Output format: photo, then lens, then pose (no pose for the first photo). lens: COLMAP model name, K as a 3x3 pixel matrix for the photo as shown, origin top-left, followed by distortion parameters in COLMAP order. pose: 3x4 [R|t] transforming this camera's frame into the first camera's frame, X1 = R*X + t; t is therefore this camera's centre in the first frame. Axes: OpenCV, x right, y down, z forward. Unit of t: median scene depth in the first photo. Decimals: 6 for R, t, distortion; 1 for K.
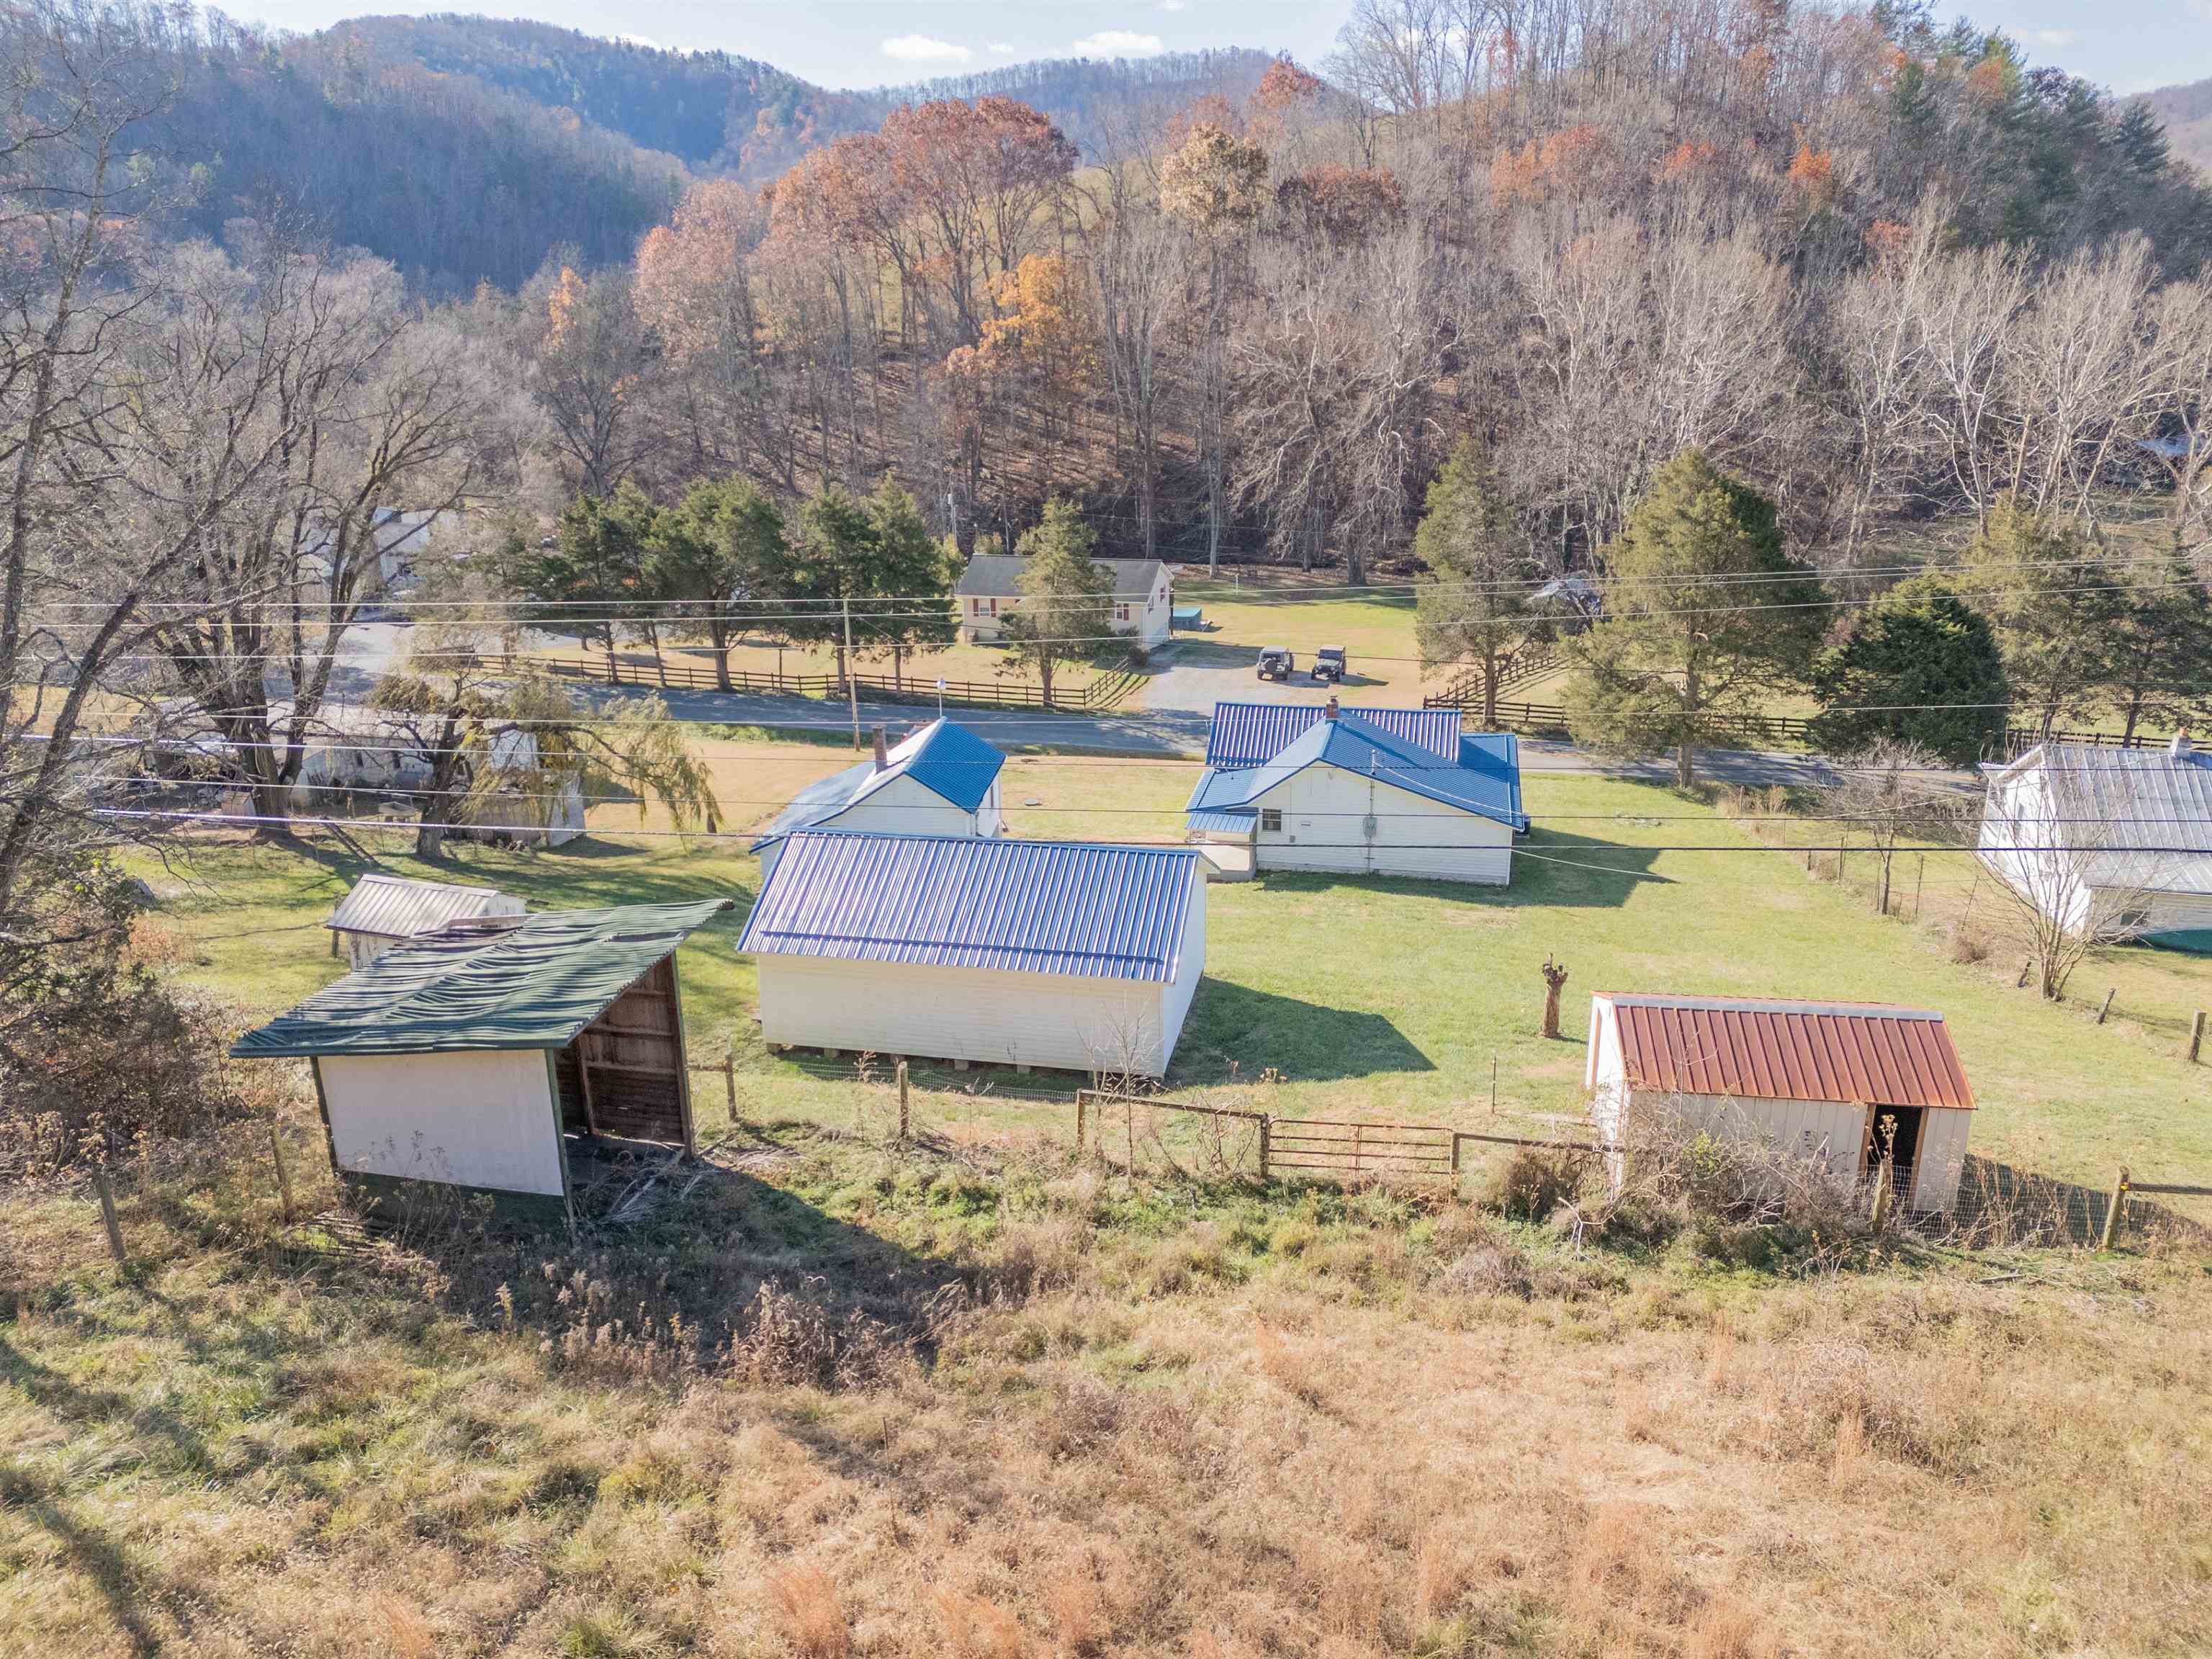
lens RADIAL K [[1619.9, 0, 1109.1], [0, 1619.9, 822.9], [0, 0, 1]] dist [0.083219, -0.069284]
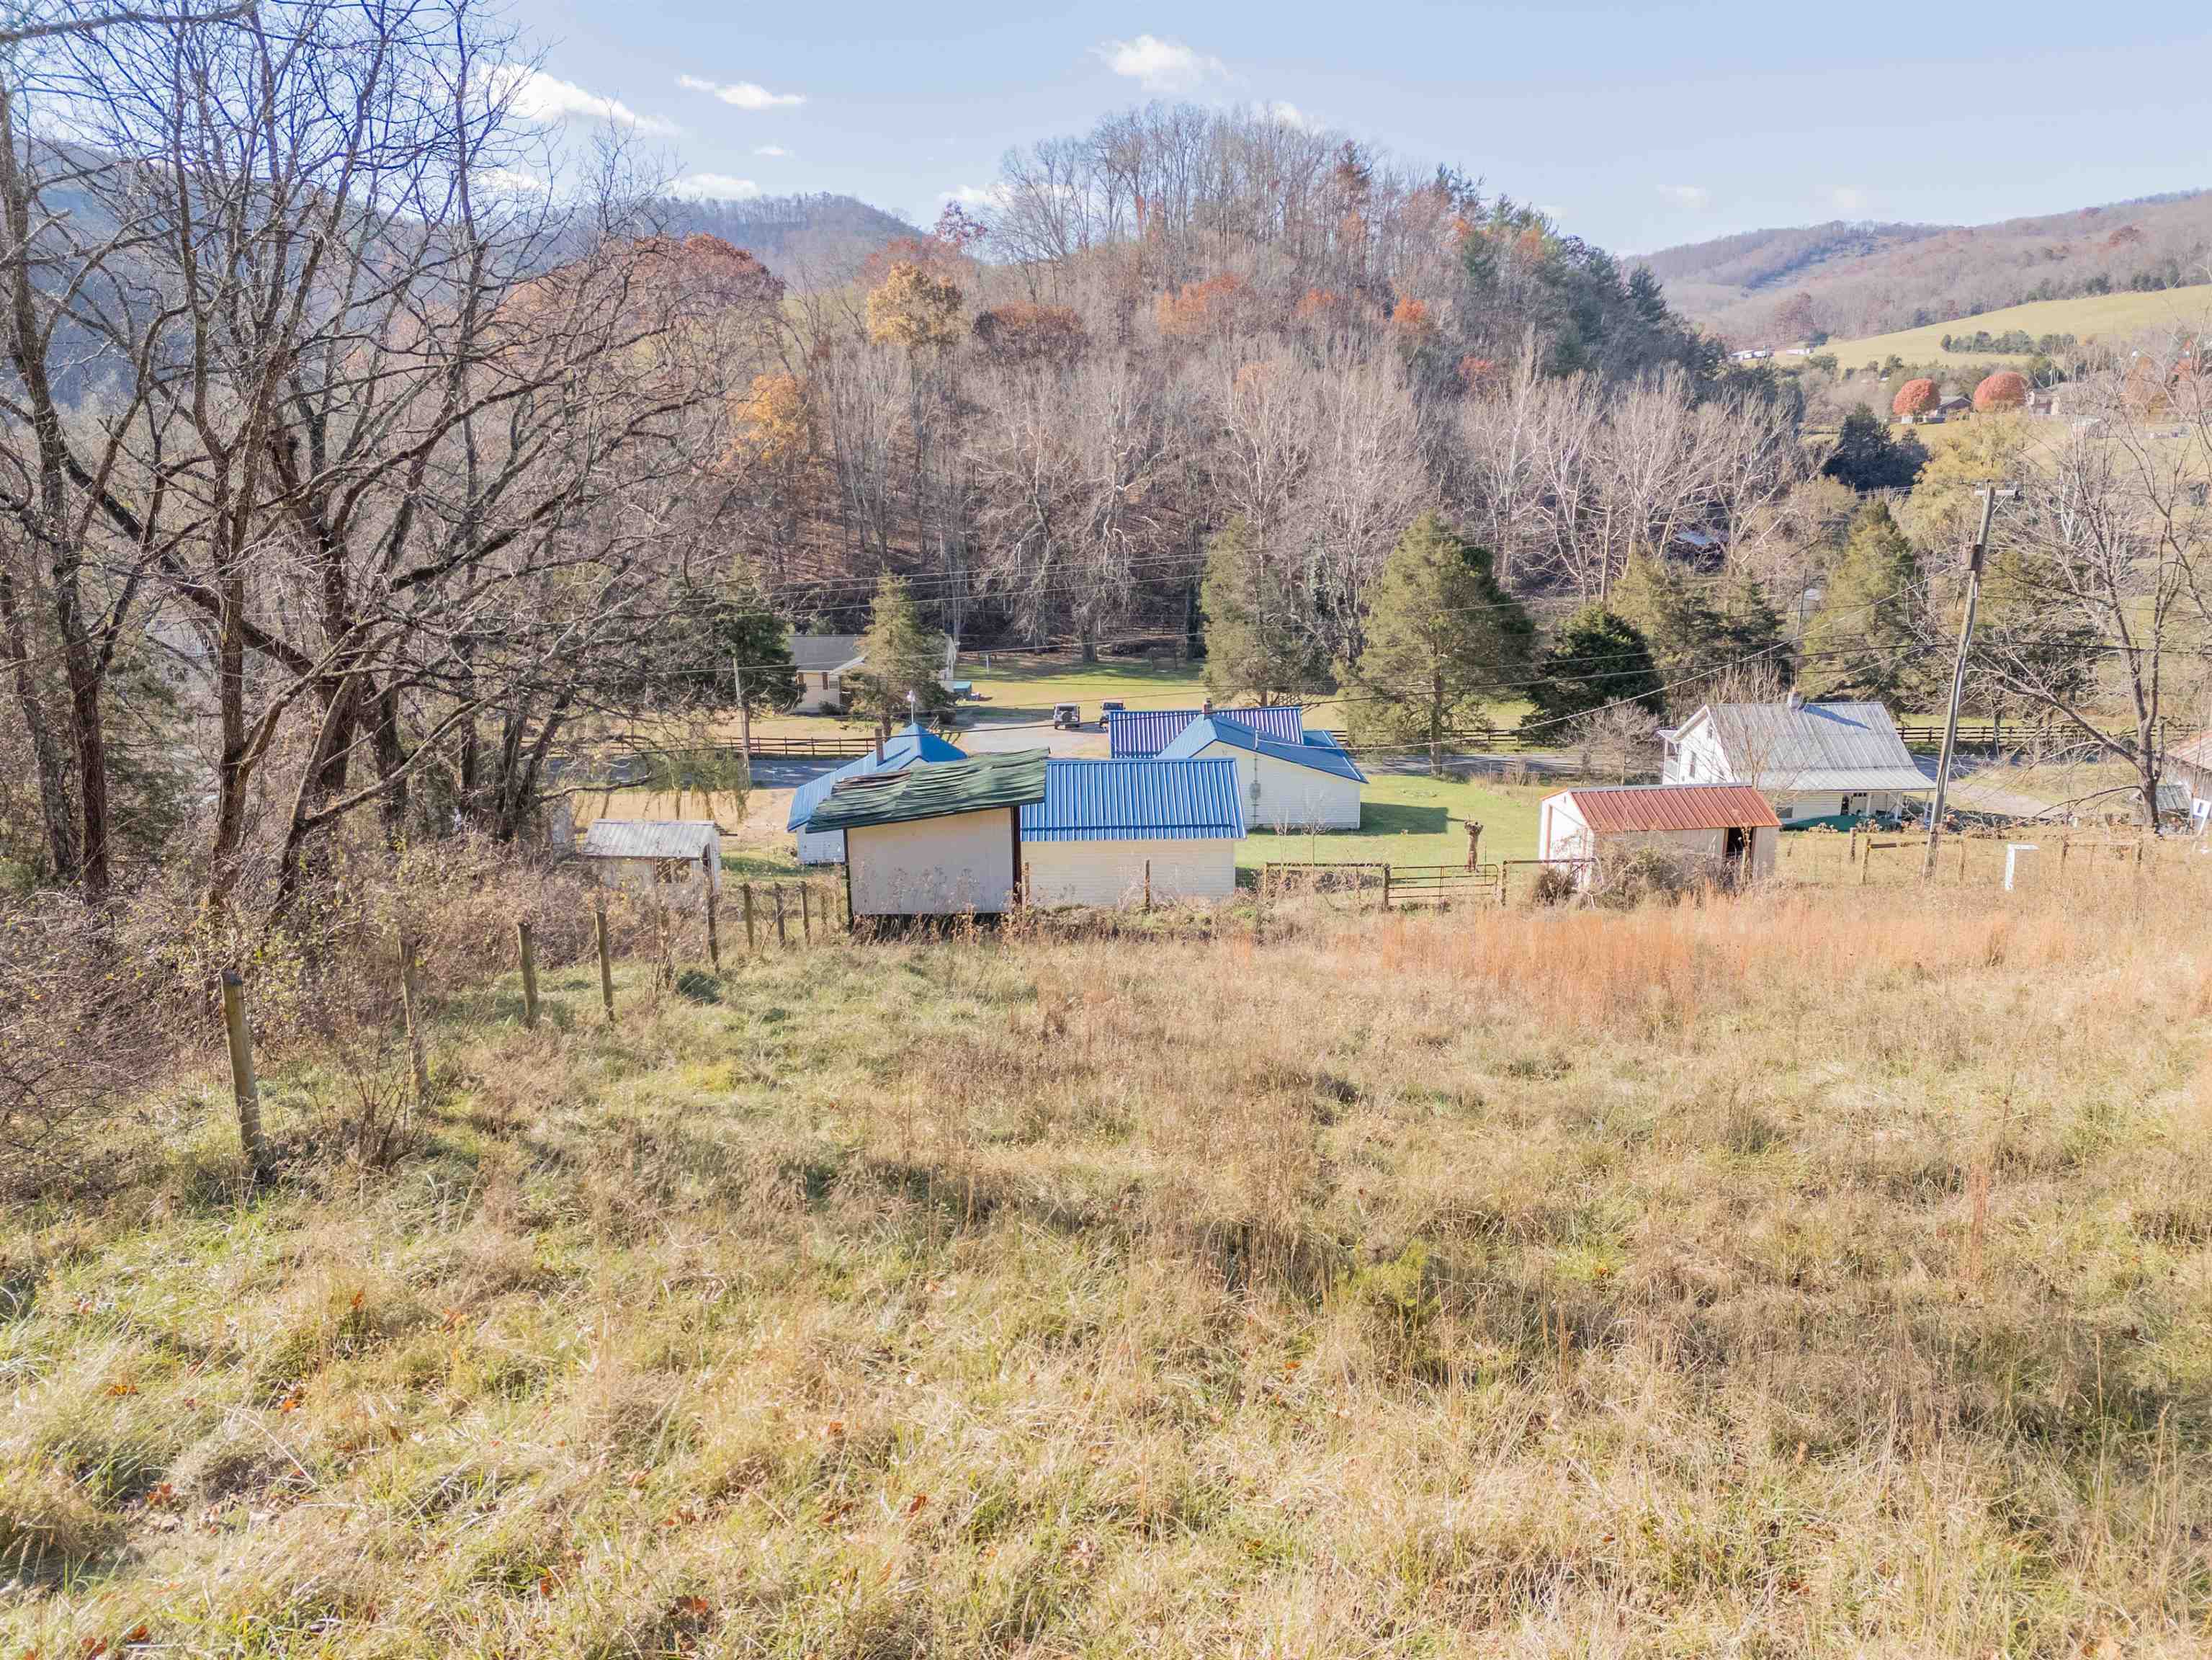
lens RADIAL K [[1620.2, 0, 1109.1], [0, 1620.2, 823.4], [0, 0, 1]] dist [0.083219, -0.069284]
pose [[0.972167, -0.058800, 0.226789, -0.106467], [0.075655, 0.994924, -0.066353, 0.045196], [-0.221736, 0.081664, 0.971681, -0.098870]]
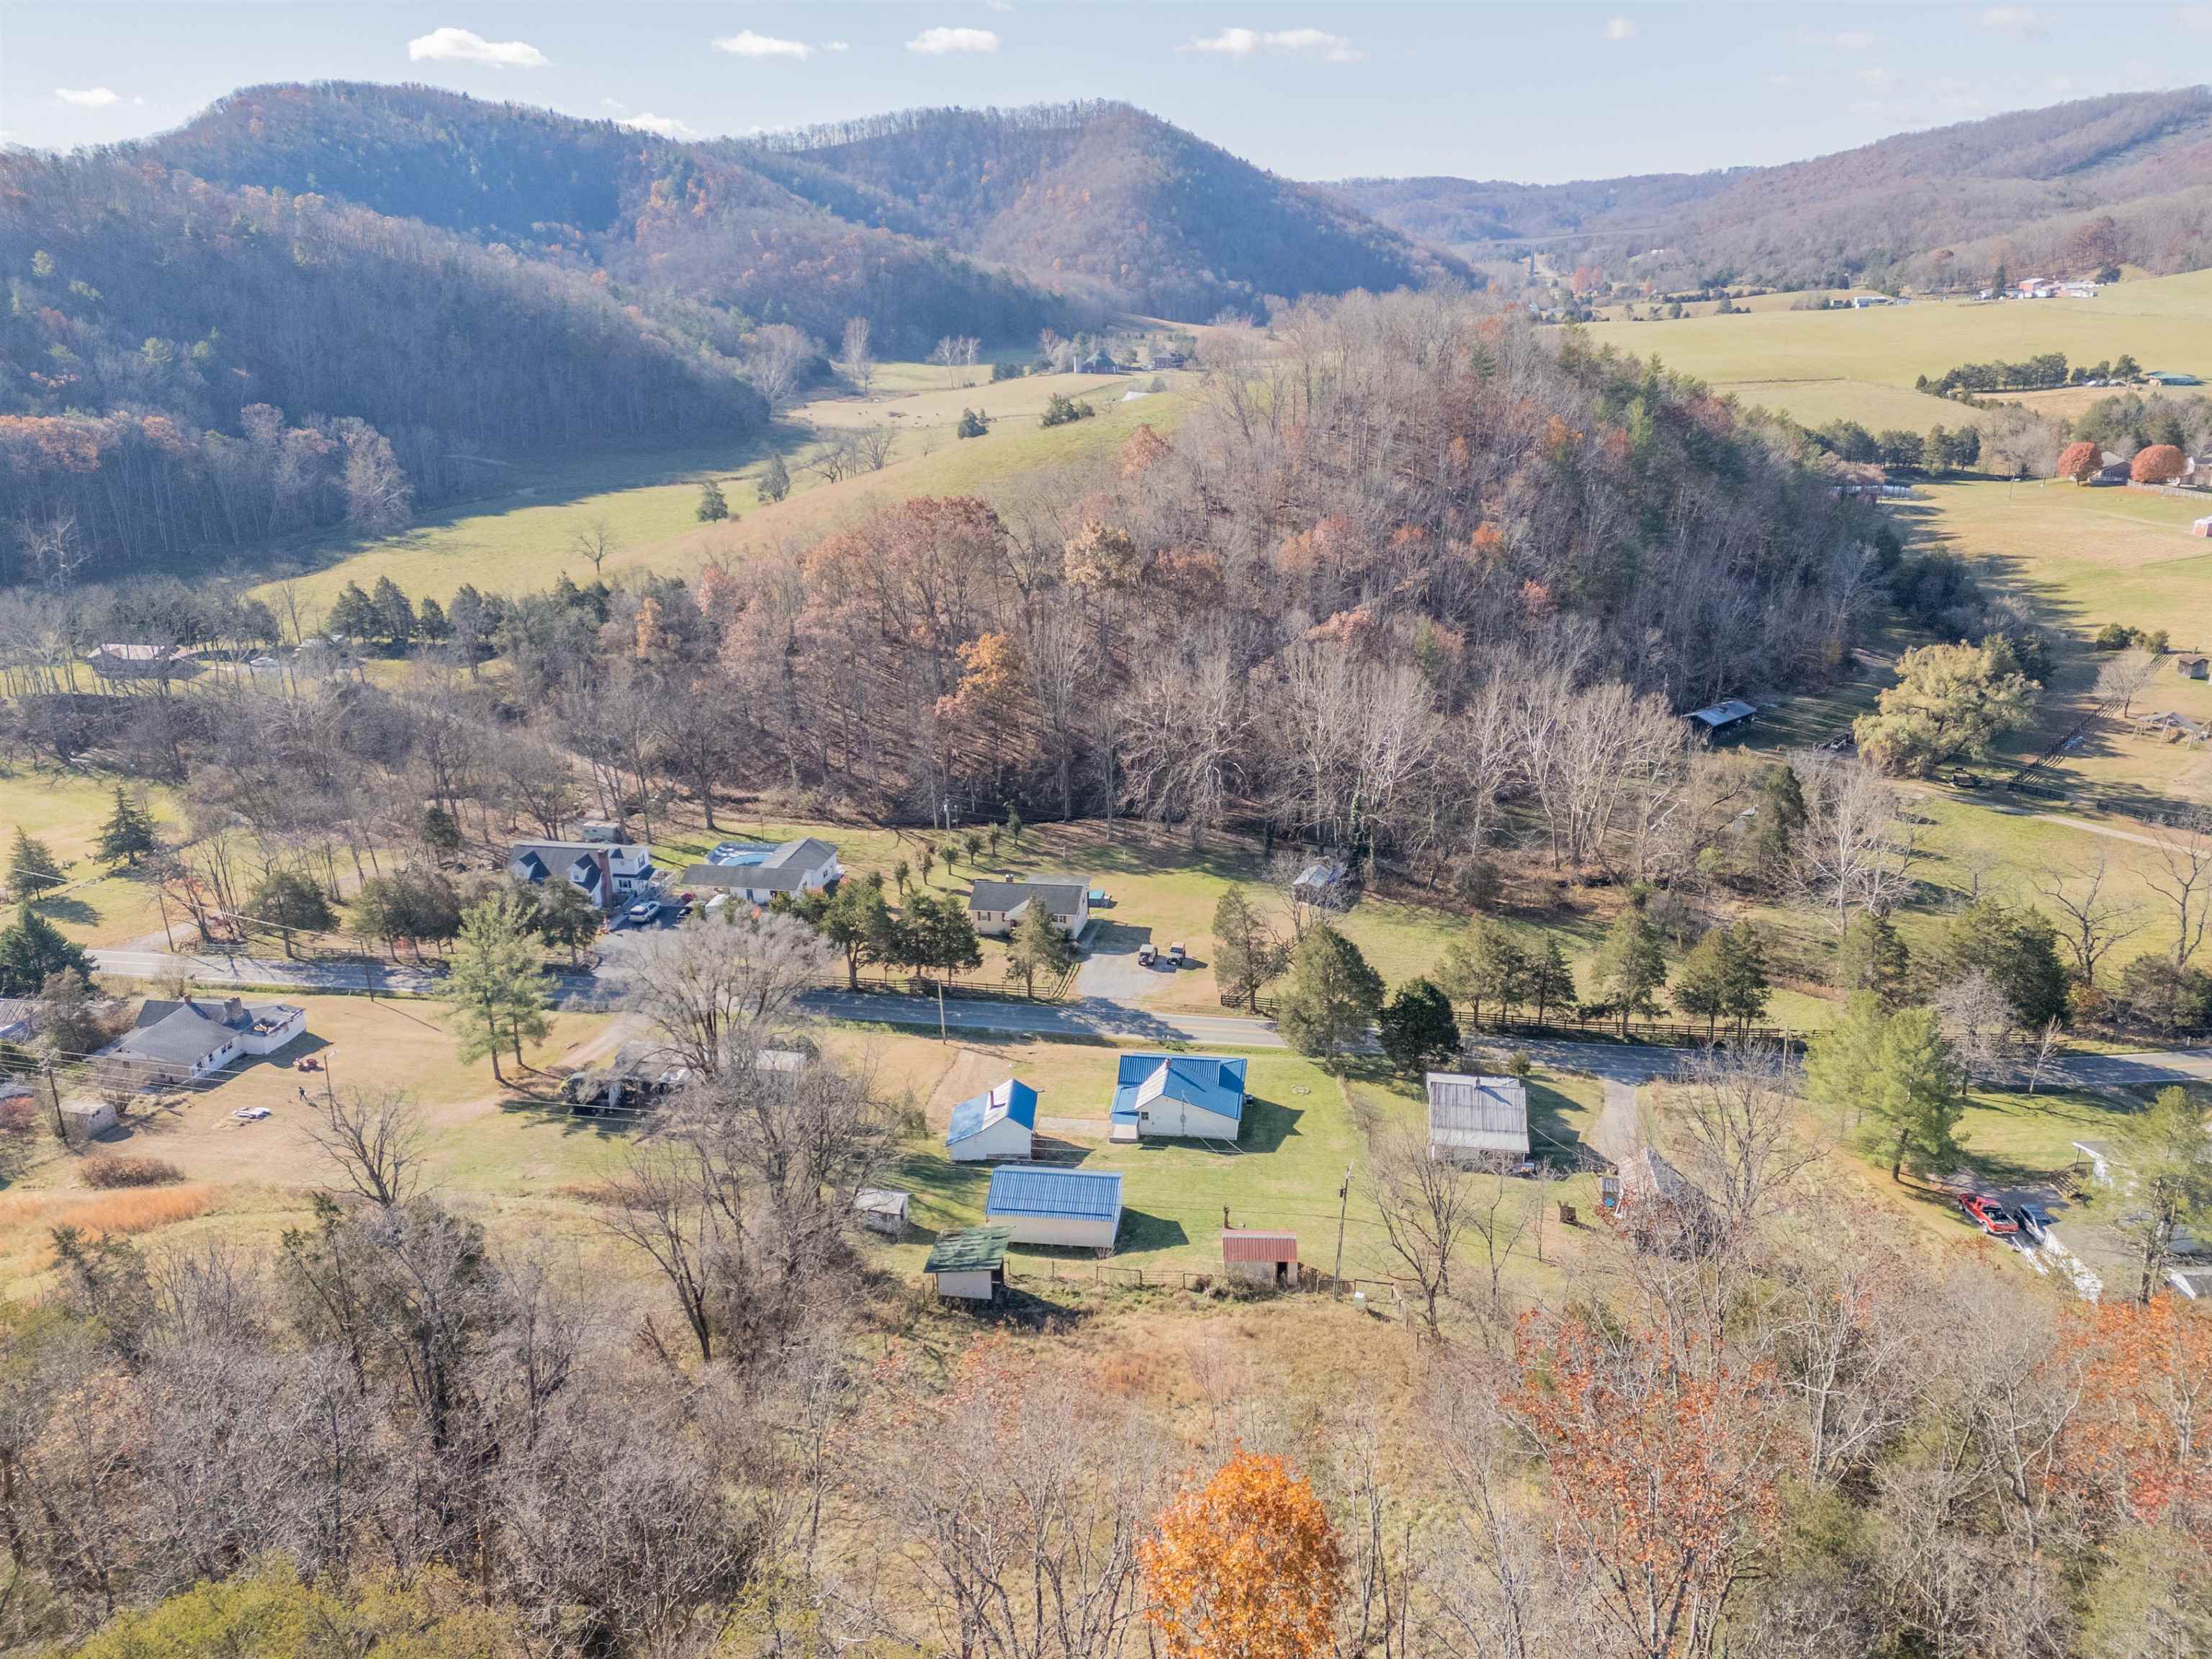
lens RADIAL K [[1602.1, 0, 1105.7], [0, 1602.1, 840.4], [0, 0, 1]] dist [0.106540, -0.101017]
pose [[0.997370, -0.031105, 0.065460, -0.048592], [0.030073, 0.999408, 0.016690, -0.208473], [-0.065940, -0.014677, 0.997716, -0.654707]]
